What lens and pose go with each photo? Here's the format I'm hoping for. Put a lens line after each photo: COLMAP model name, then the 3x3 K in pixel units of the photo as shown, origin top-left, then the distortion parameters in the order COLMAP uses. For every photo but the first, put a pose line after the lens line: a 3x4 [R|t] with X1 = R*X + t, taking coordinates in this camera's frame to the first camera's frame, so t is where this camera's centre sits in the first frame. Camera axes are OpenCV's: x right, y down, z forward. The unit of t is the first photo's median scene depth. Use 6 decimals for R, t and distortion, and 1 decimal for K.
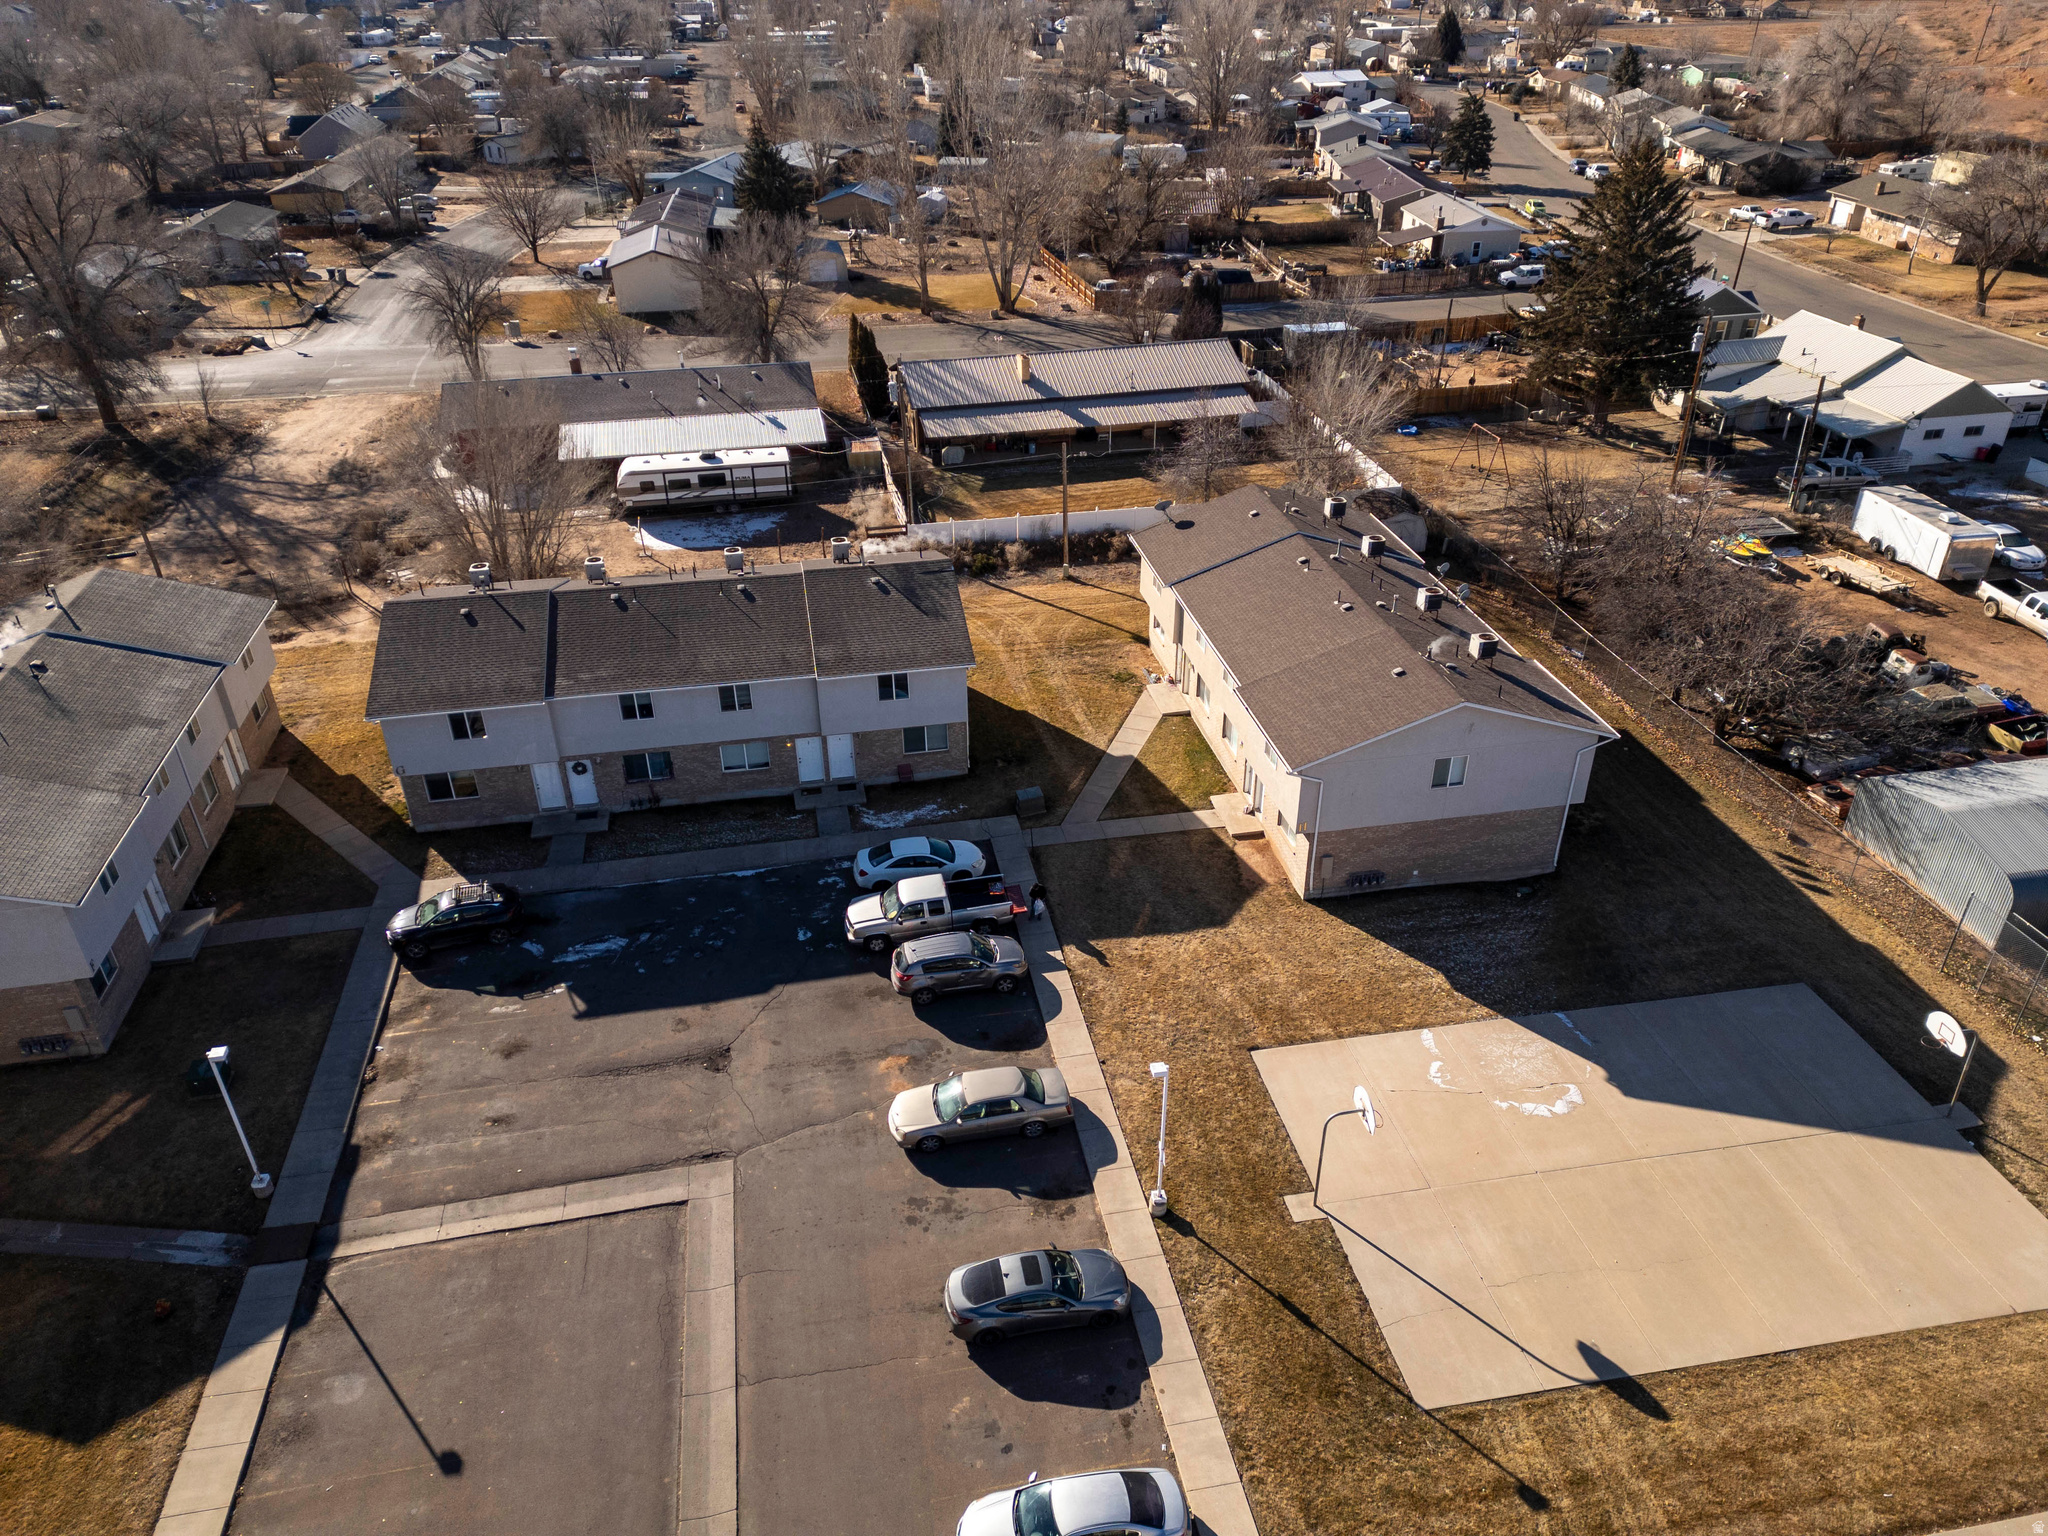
lens RADIAL K [[1427.6, 0, 1014.2], [0, 1427.6, 759.6], [0, 0, 1]] dist [0.035478, 0.000870]
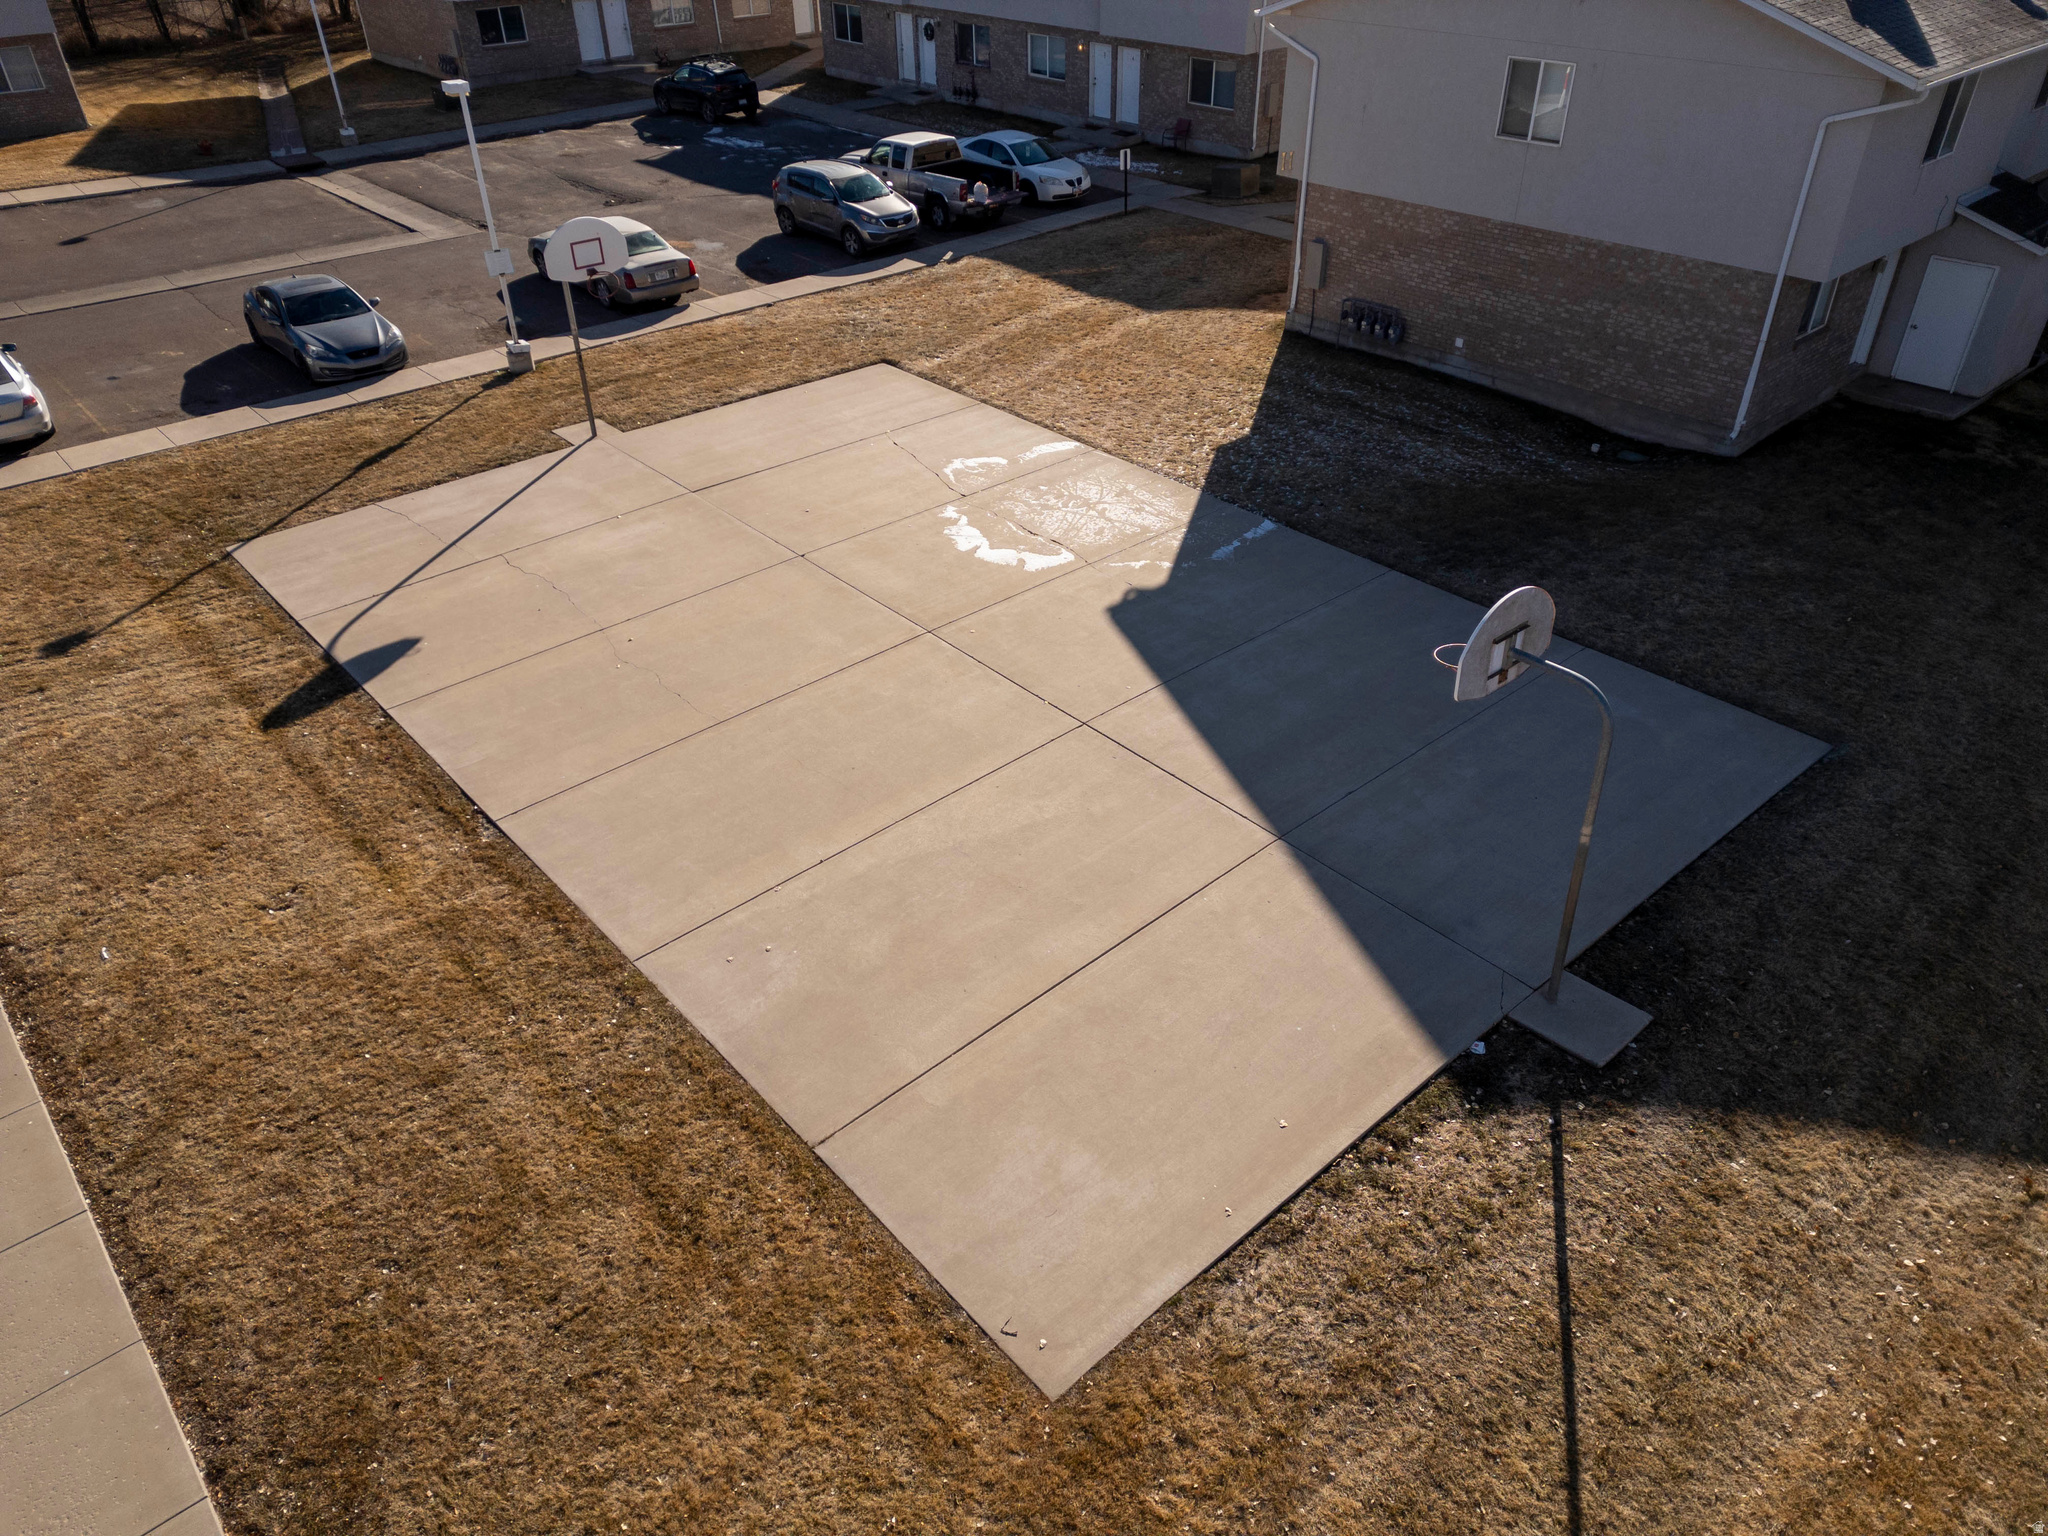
lens RADIAL K [[1427.6, 0, 1024.0], [0, 1427.6, 779.0], [0, 0, 1]] dist [0.035478, 0.000870]
pose [[0.518492, 0.493092, -0.698589, 0.649917], [-0.425845, 0.857366, 0.289101, 0.133375], [0.741500, 0.147594, 0.654518, 0.574607]]
